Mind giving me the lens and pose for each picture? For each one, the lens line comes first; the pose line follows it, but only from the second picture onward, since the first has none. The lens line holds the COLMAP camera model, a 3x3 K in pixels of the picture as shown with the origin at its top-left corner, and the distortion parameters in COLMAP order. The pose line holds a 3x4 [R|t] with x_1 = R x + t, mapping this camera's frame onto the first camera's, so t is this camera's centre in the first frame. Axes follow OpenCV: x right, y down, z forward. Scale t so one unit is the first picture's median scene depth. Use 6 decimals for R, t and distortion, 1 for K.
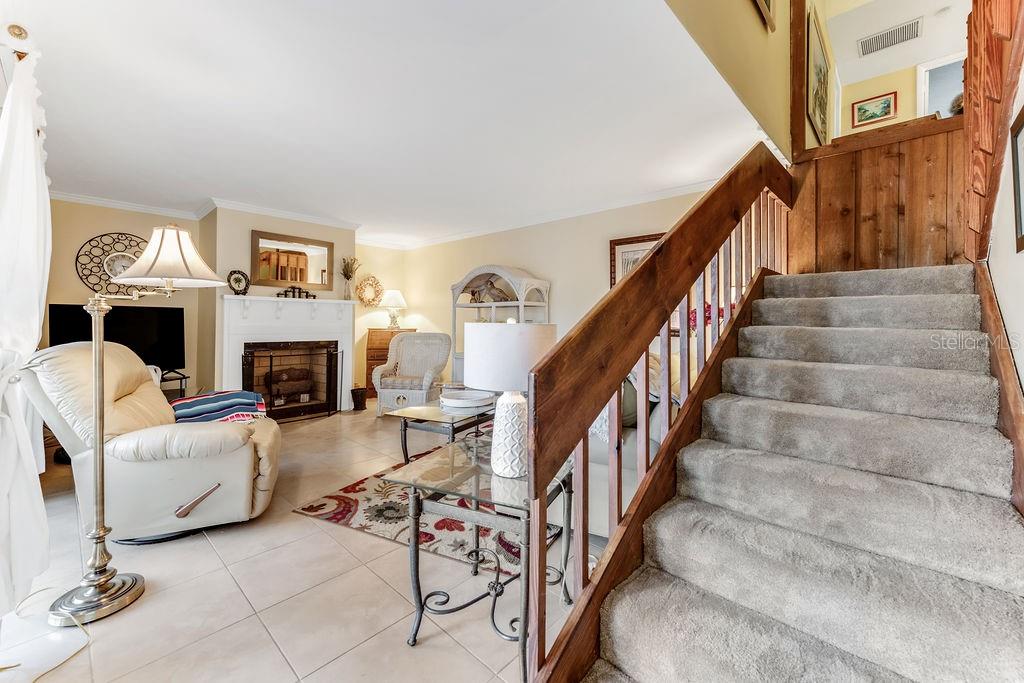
lens RADIAL K [[413.7, 0, 532.2], [0, 413.7, 320.6], [0, 0, 1]] dist [0.001893, 0.000192]
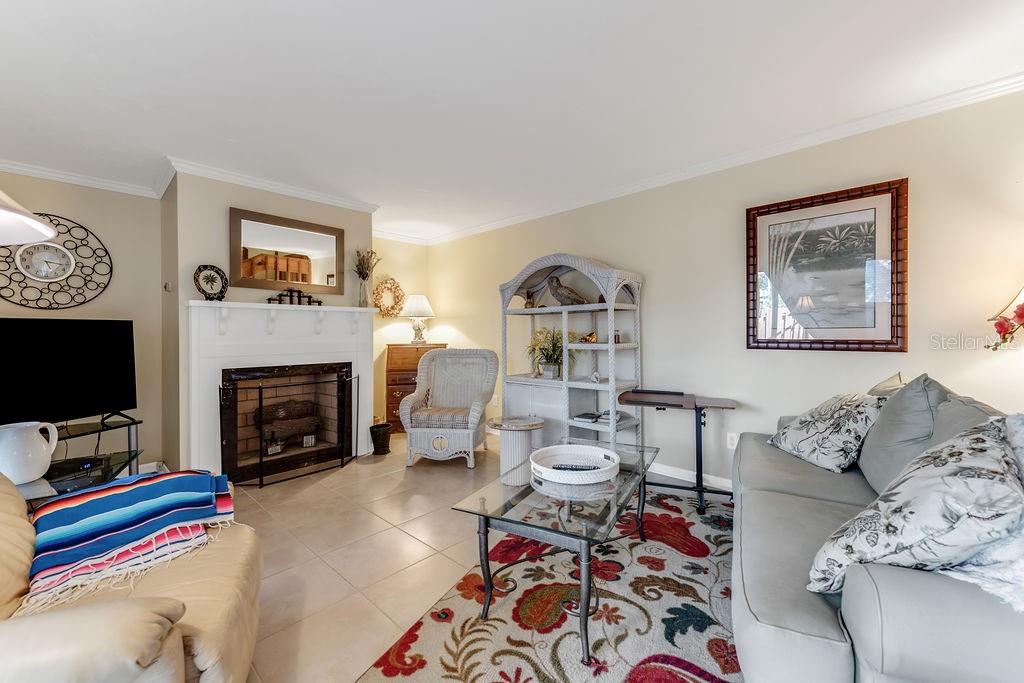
lens RADIAL K [[411.6, 0, 513.5], [0, 411.6, 332.1], [0, 0, 1]] dist [0.009817, -0.000103]
pose [[0.998894, -0.017340, -0.043697, -0.155344], [0.017409, 0.999848, 0.001214, -0.001253], [0.043670, -0.001974, 0.999044, 0.291127]]
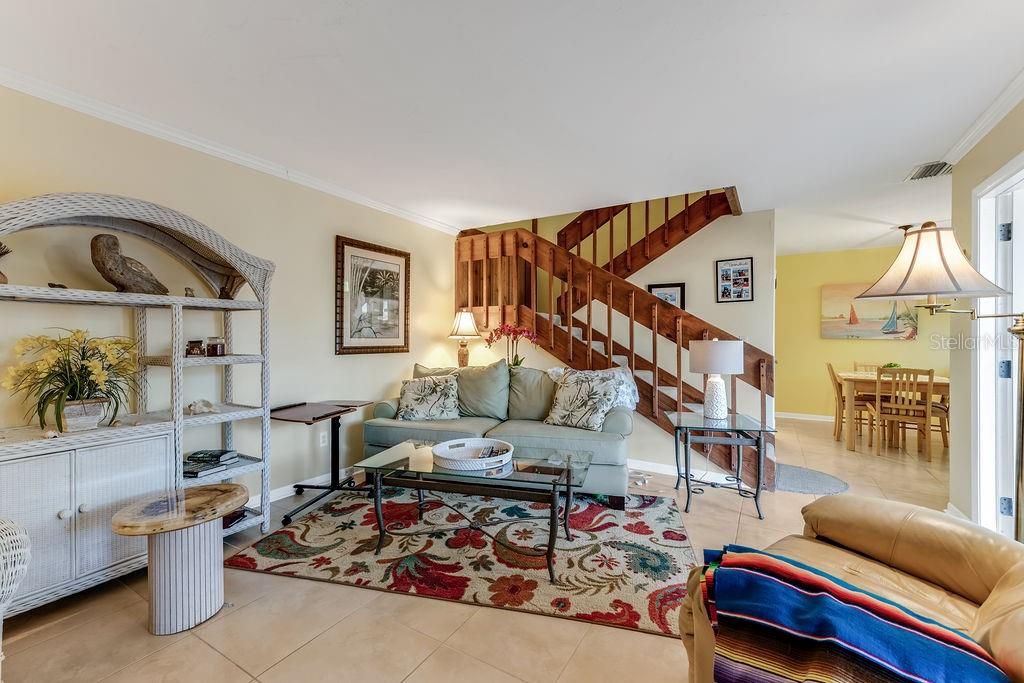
lens RADIAL K [[410.6, 0, 507.6], [0, 410.6, 340.9], [0, 0, 1]] dist [-0.001143, -0.000206]
pose [[-0.152574, -0.012571, 0.988212, -0.598583], [-0.004143, 0.999918, 0.012081, -0.004016], [-0.988283, -0.002251, -0.152614, 0.752194]]
